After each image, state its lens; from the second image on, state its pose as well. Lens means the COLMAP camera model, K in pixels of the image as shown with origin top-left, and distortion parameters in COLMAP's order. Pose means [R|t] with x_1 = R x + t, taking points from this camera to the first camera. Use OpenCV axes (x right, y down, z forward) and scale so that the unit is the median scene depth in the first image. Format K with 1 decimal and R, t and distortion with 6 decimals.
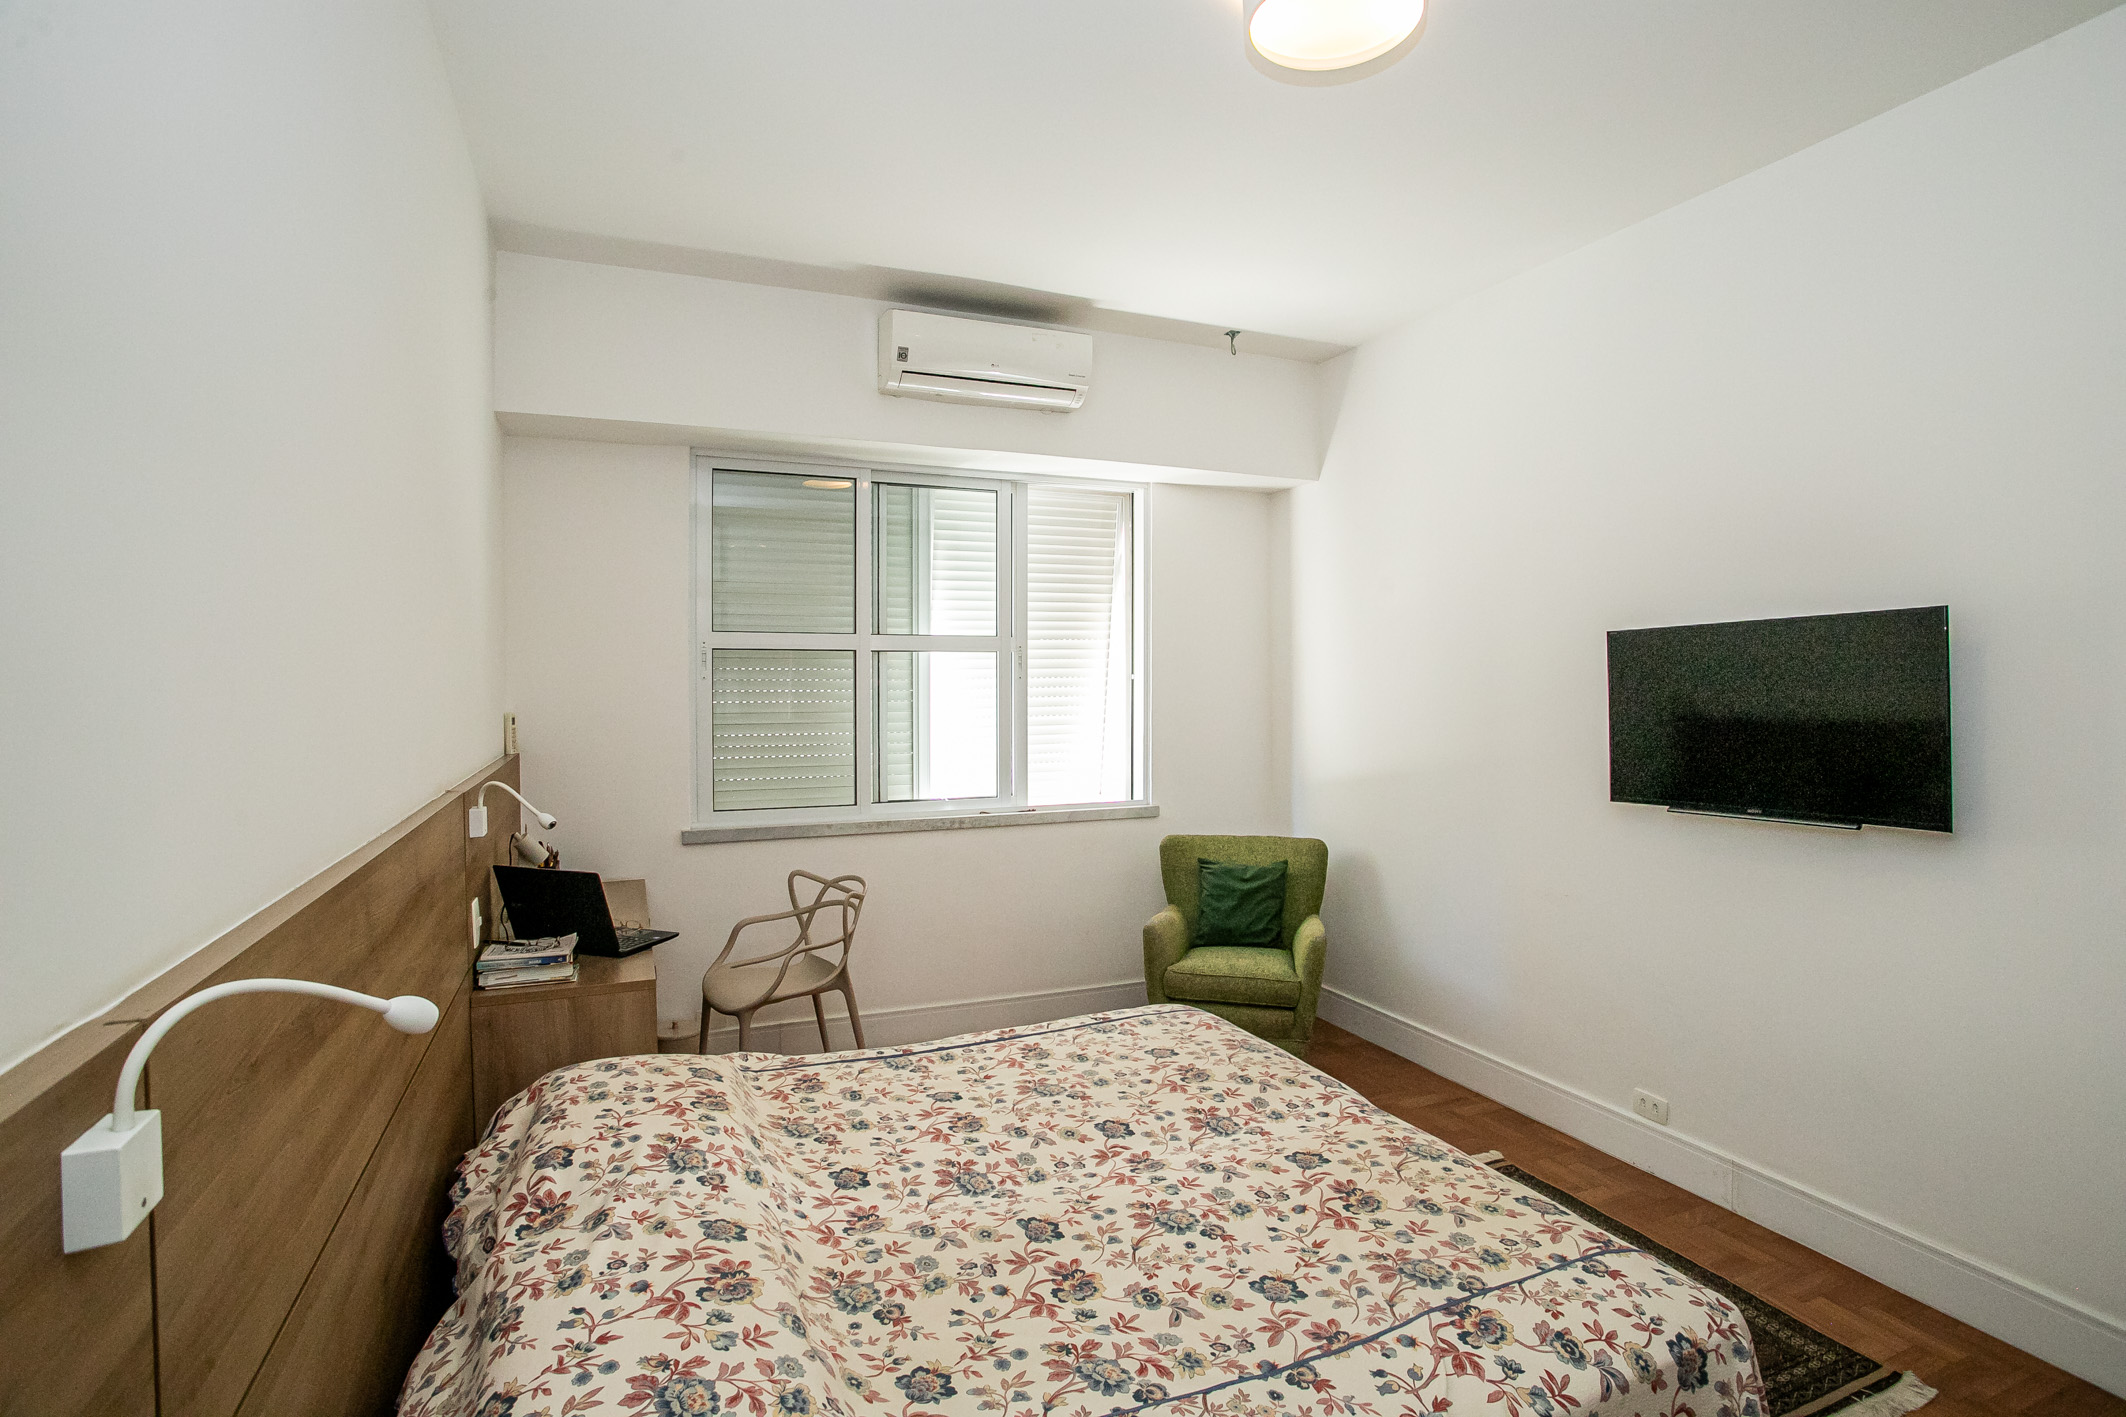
lens RADIAL K [[1027.1, 0, 1068.3], [0, 1027.1, 693.7], [0, 0, 1]] dist [-0.065579, 0.025847]
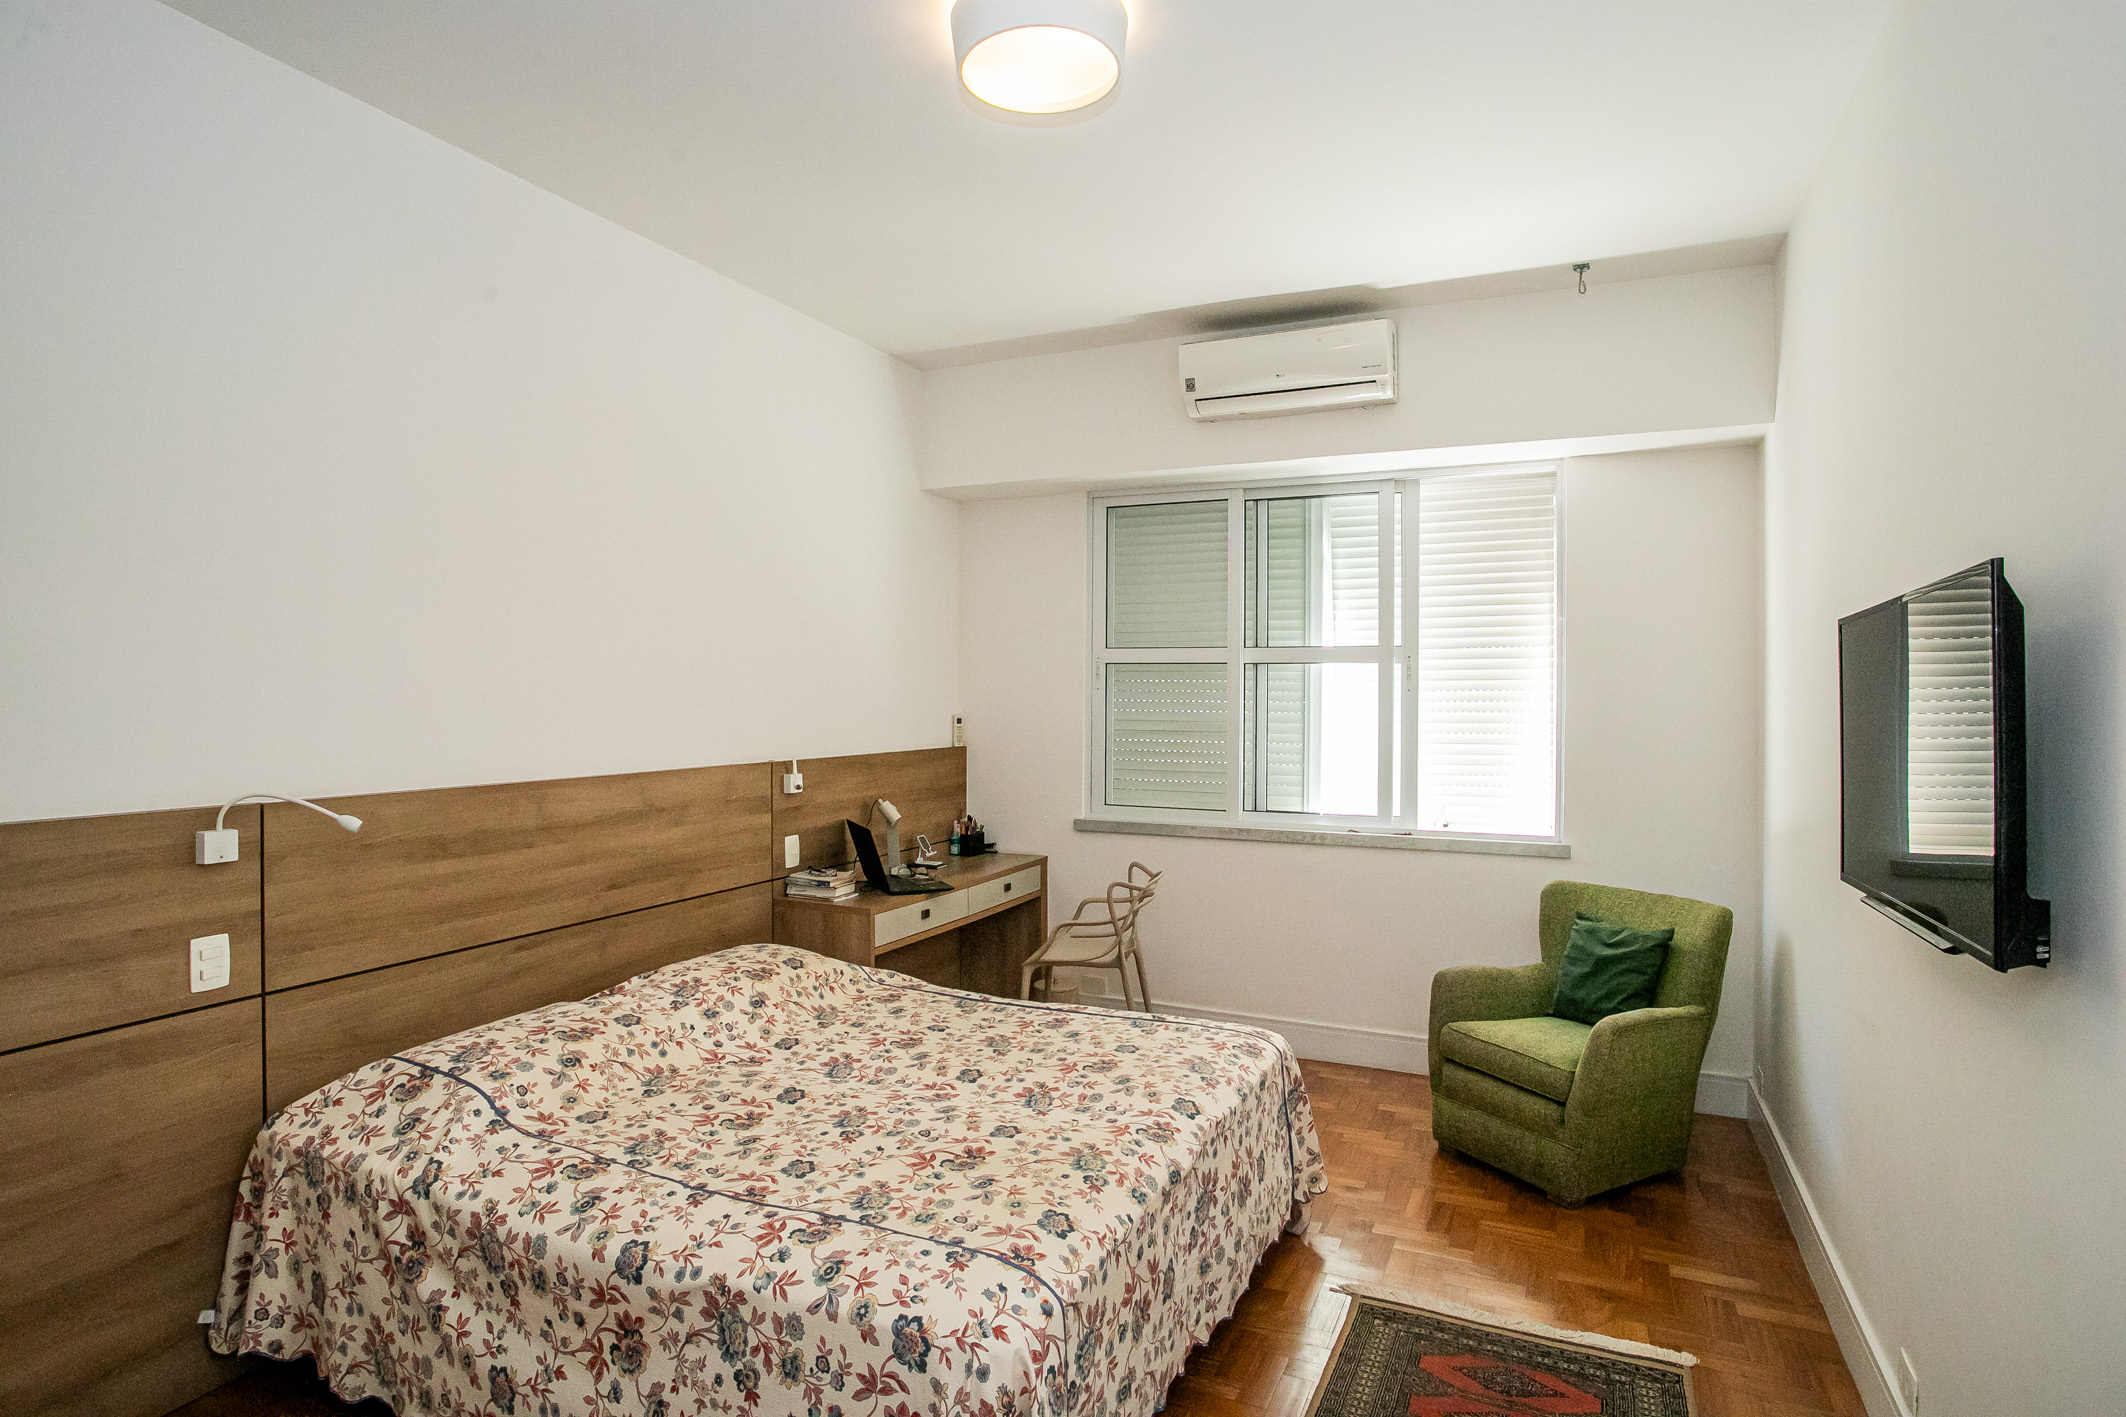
lens RADIAL K [[1115.2, 0, 1060.0], [0, 1115.2, 693.7], [0, 0, 1]] dist [-0.070820, 0.037872]
pose [[0.667844, 0.006012, -0.744277, 0.607743], [-0.015851, 0.999855, -0.006146, -0.001523], [0.744132, 0.015902, 0.667843, 0.128699]]
